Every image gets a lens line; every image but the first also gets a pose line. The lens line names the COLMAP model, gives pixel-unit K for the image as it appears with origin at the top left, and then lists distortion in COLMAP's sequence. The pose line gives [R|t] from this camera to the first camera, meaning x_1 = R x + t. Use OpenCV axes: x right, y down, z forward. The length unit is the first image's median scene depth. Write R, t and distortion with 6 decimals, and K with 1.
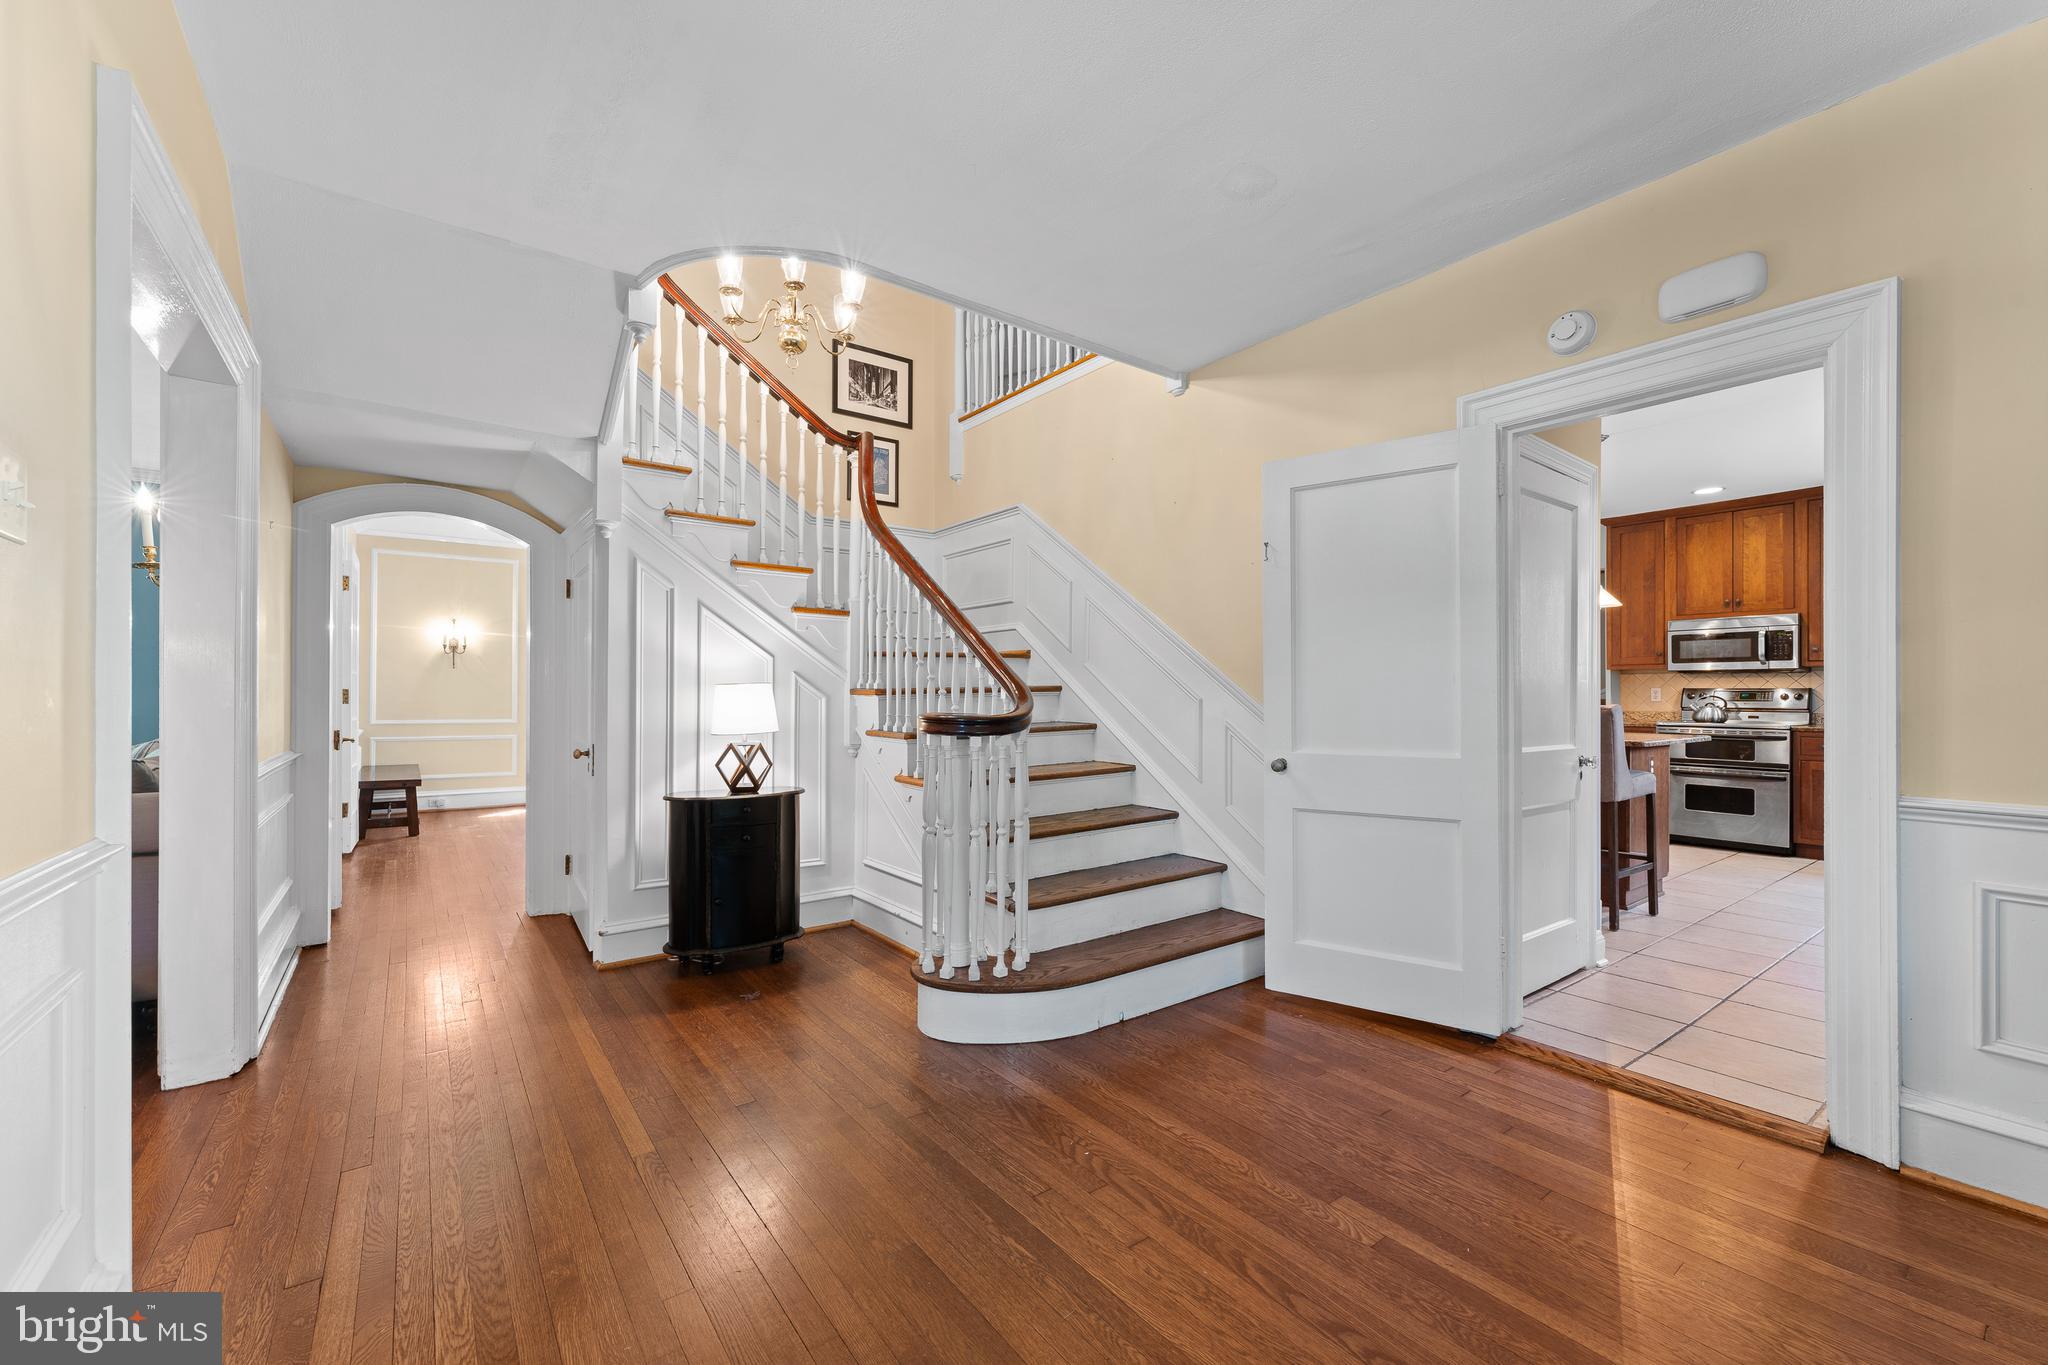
lens RADIAL K [[825.3, 0, 1017.7], [0, 825.3, 690.8], [0, 0, 1]] dist [0.001214, 0.000307]
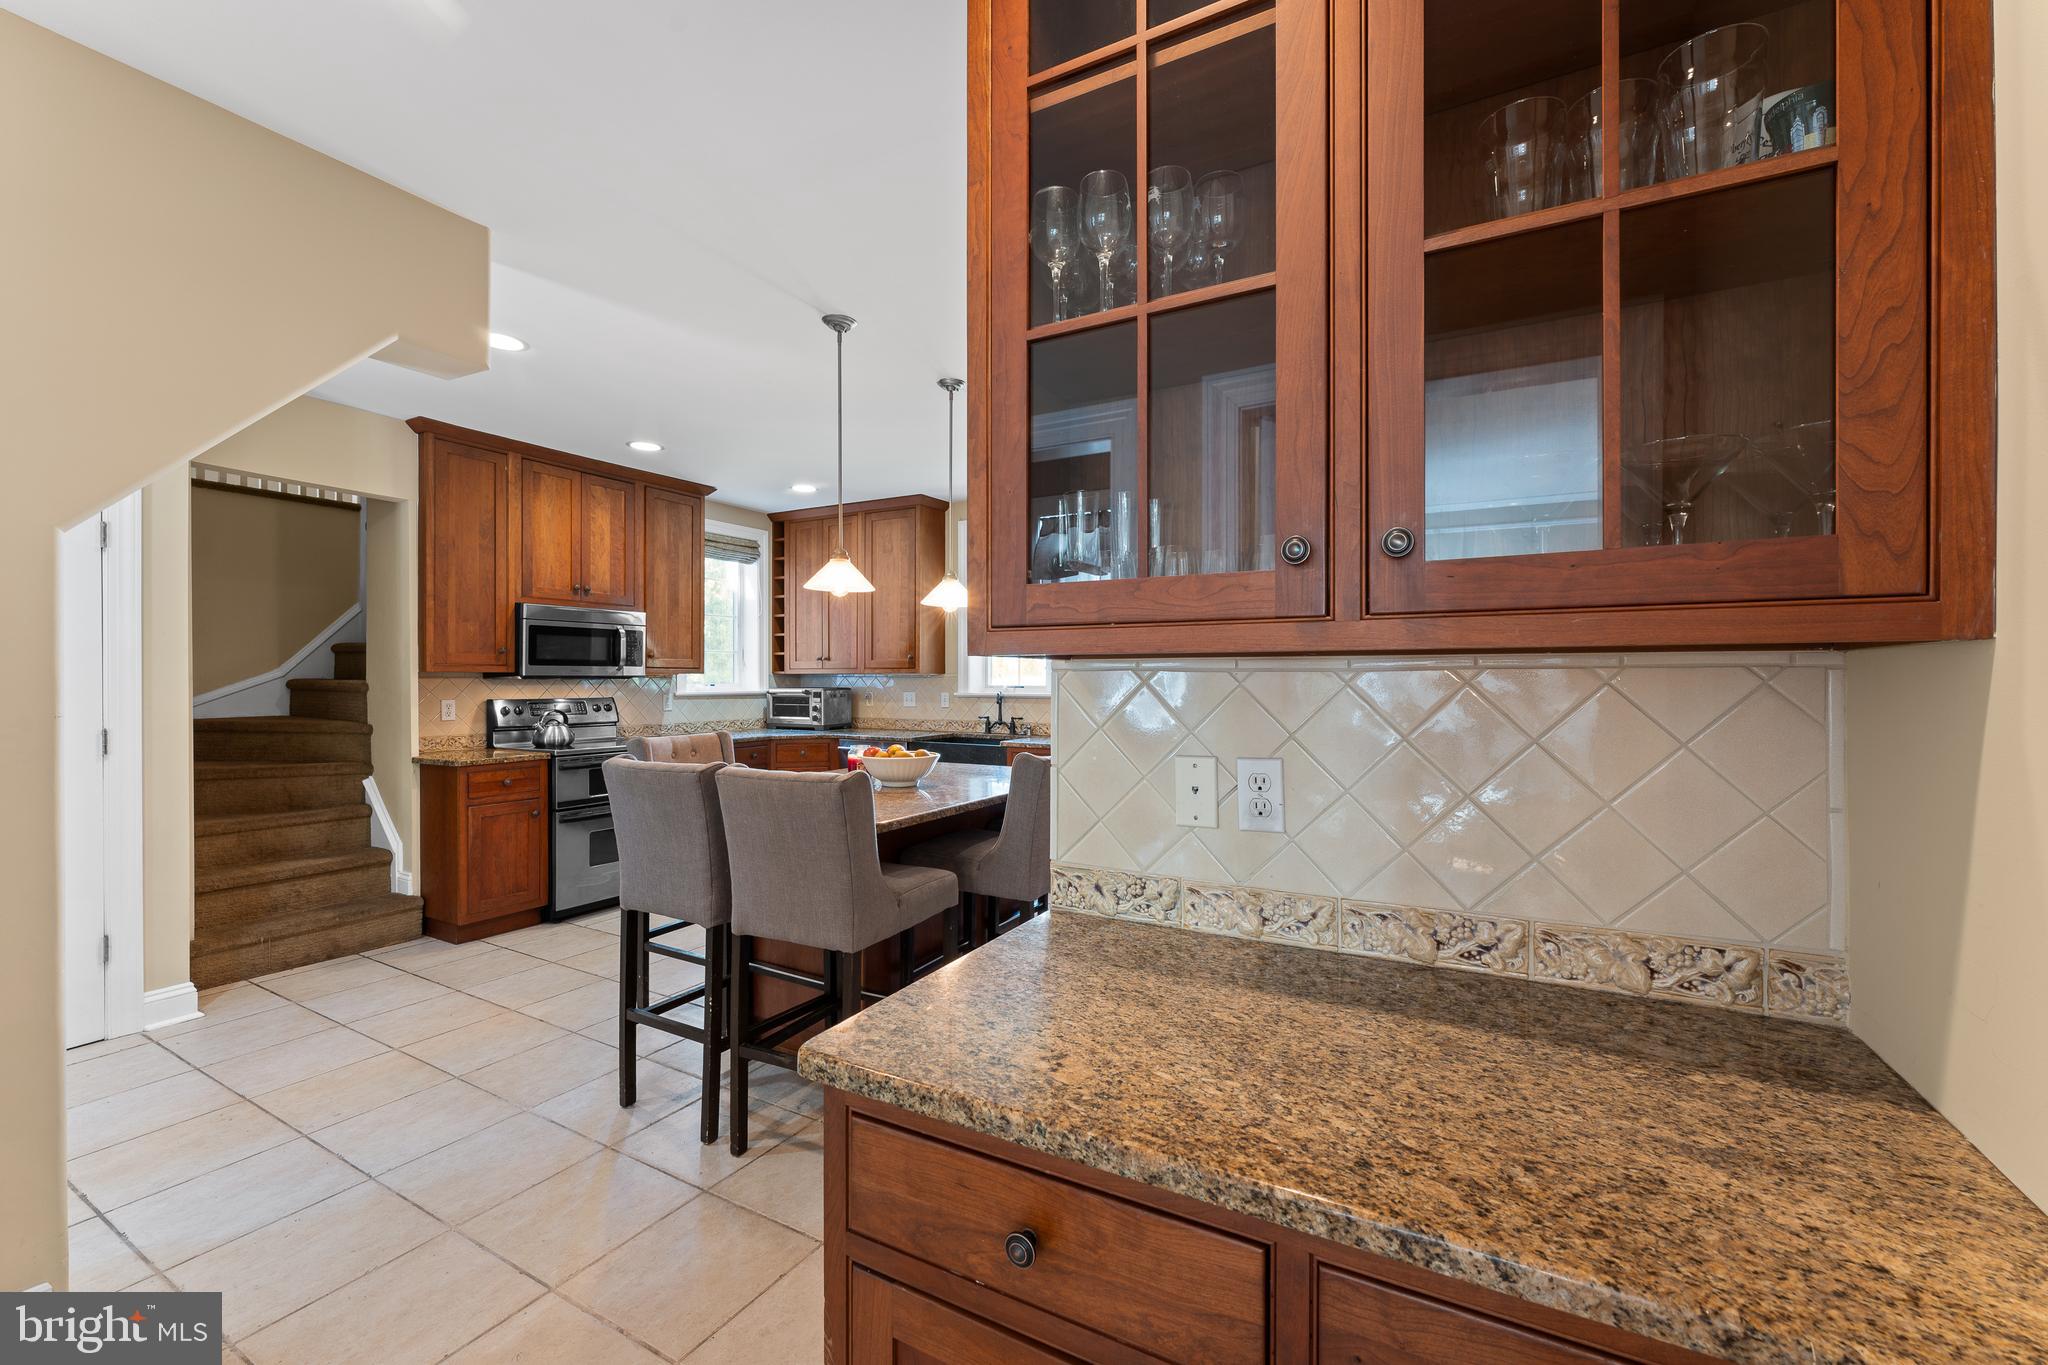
lens RADIAL K [[815.8, 0, 1024.0], [0, 815.8, 682.5], [0, 0, 1]] dist [-0.000289, 0.000061]
pose [[-0.395123, -0.006524, 0.918605, -0.003206], [-0.001103, 0.999977, 0.006628, -0.025176], [-0.918628, 0.001605, -0.395121, 0.934847]]
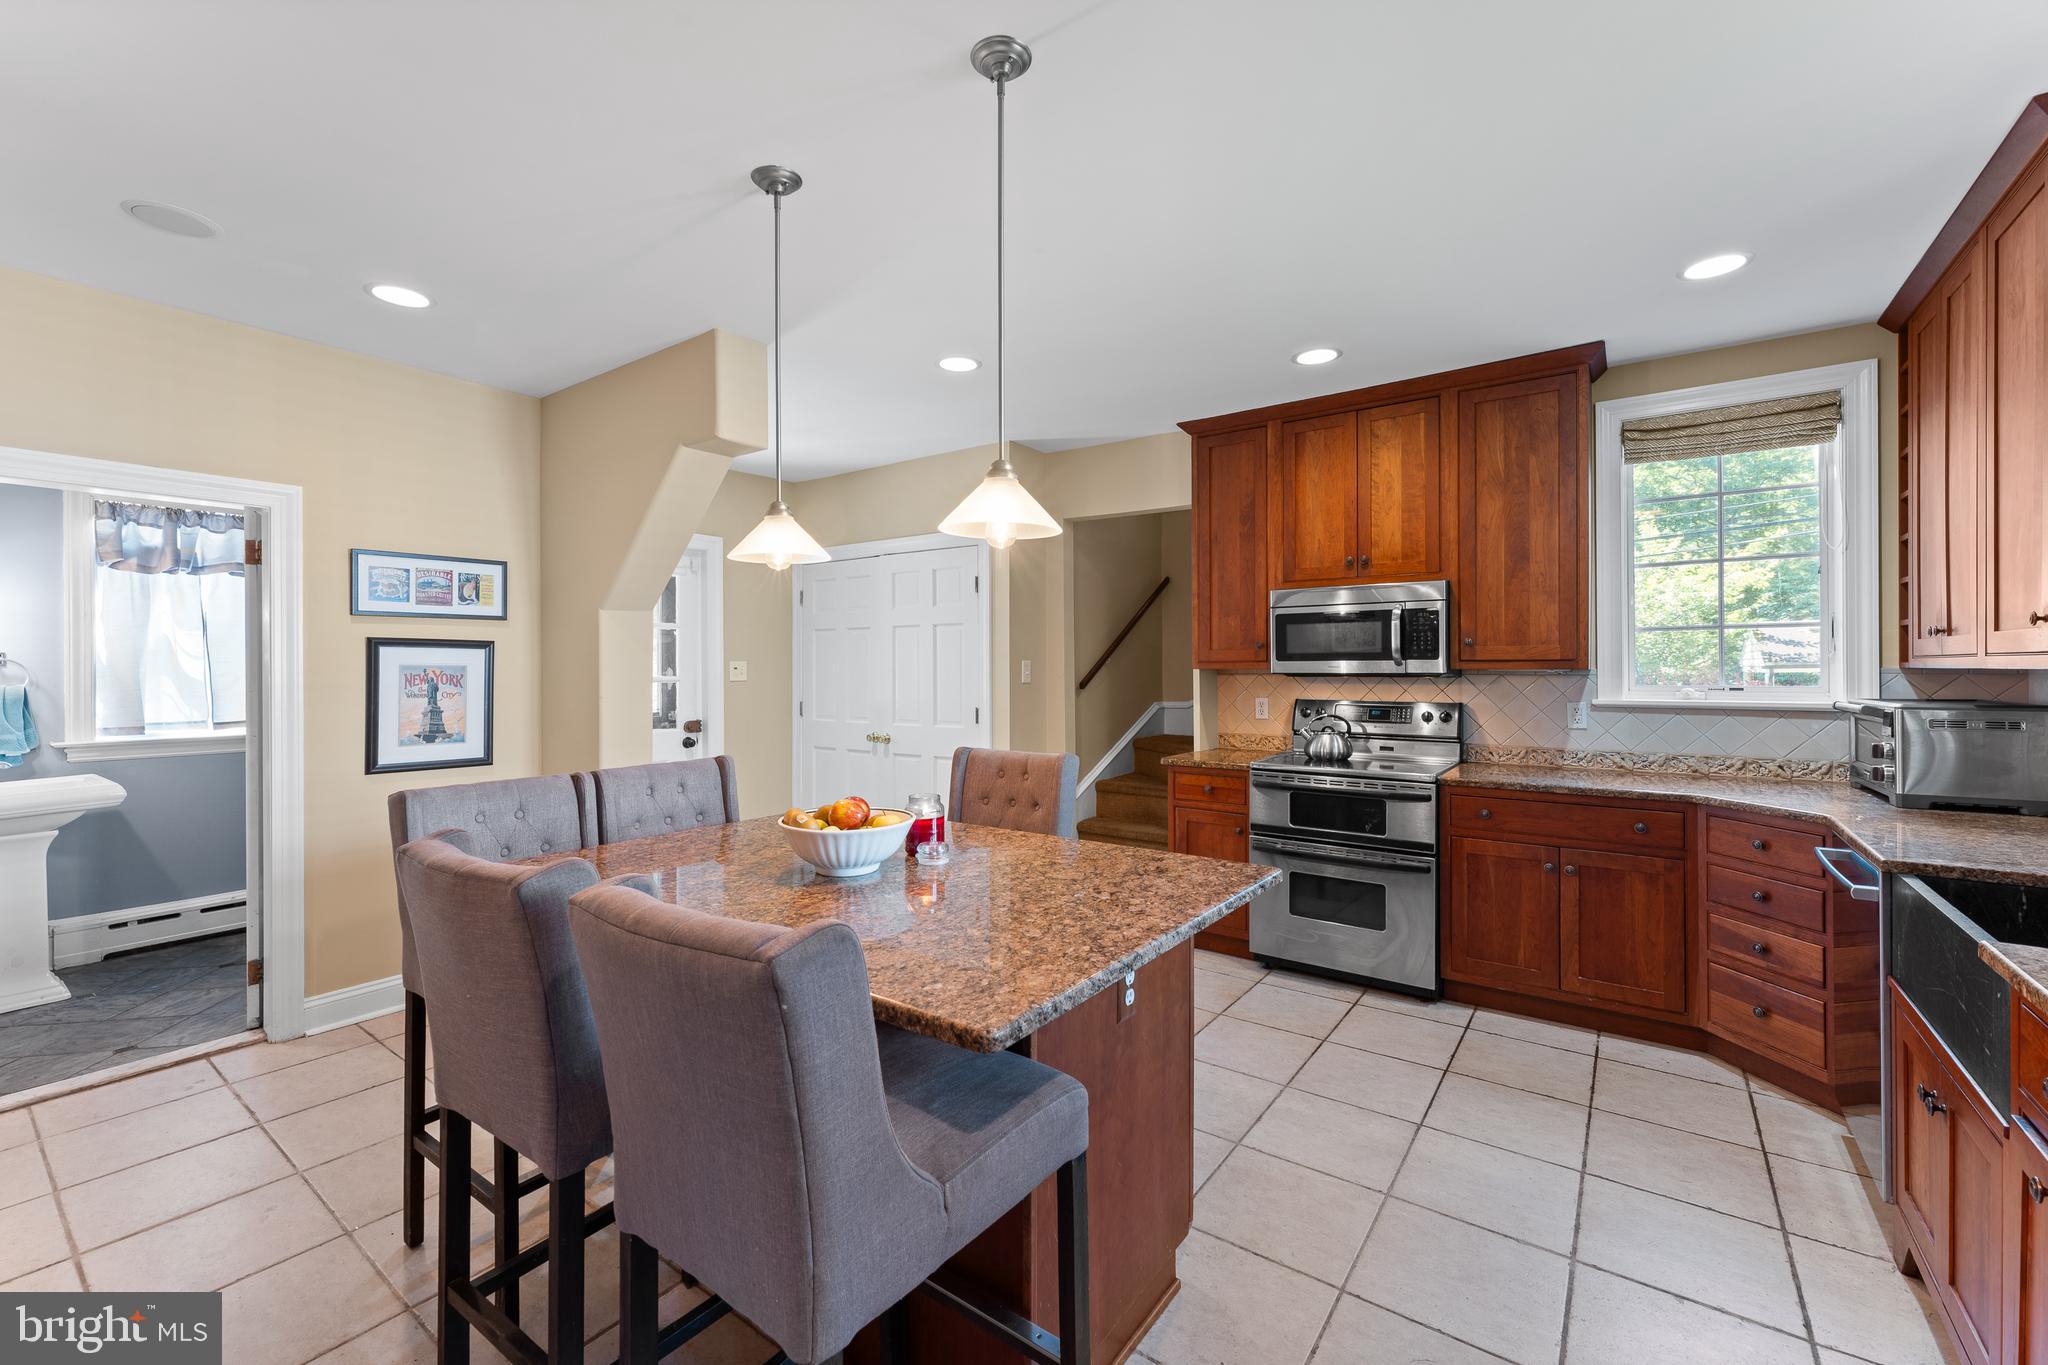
lens RADIAL K [[834.2, 0, 1028.9], [0, 834.2, 668.0], [0, 0, 1]] dist [0.000026, 0.000018]
pose [[0.953983, -0.000300, 0.299860, 0.460798], [0.000966, 0.999997, -0.002072, -0.028571], [-0.299859, 0.002266, 0.953981, 0.498662]]
